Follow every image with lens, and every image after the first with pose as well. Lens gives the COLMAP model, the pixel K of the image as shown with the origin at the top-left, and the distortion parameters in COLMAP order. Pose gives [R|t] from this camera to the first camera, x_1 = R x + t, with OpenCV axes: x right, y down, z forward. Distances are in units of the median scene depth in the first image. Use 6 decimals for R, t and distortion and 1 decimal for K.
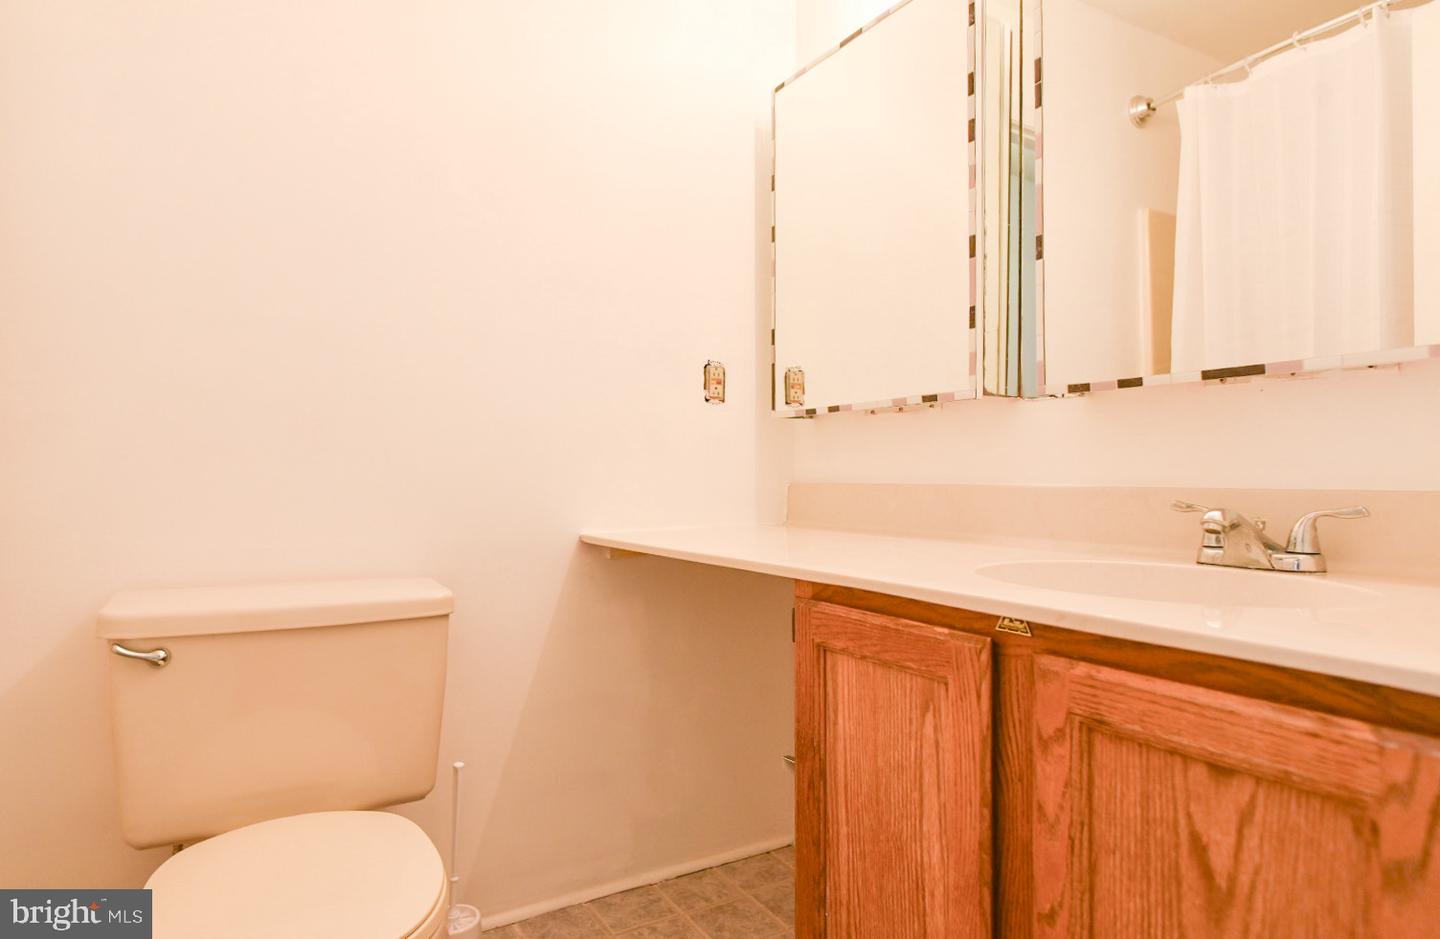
lens RADIAL K [[829.5, 0, 721.2], [0, 829.5, 471.6], [0, 0, 1]] dist [0.005001, -0.000092]
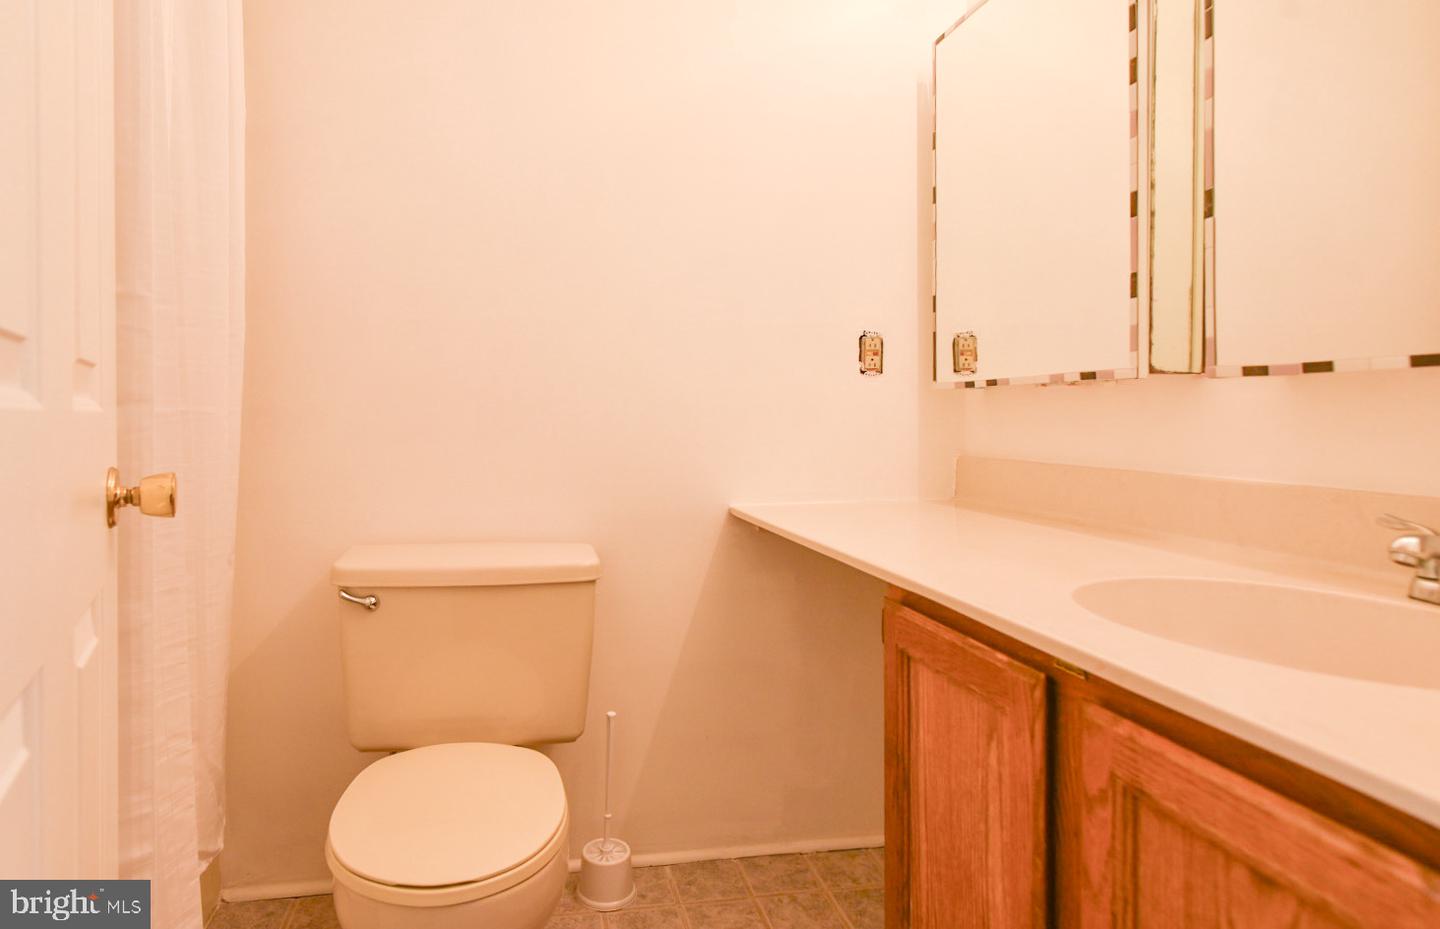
lens RADIAL K [[826.9, 0, 633.9], [0, 826.9, 422.9], [0, 0, 1]] dist [0.003323, 0.002730]
pose [[0.924859, -0.000975, -0.380310, 0.145263], [0.004798, 0.999947, 0.009105, -0.050433], [0.380281, -0.010245, 0.924814, -0.009279]]
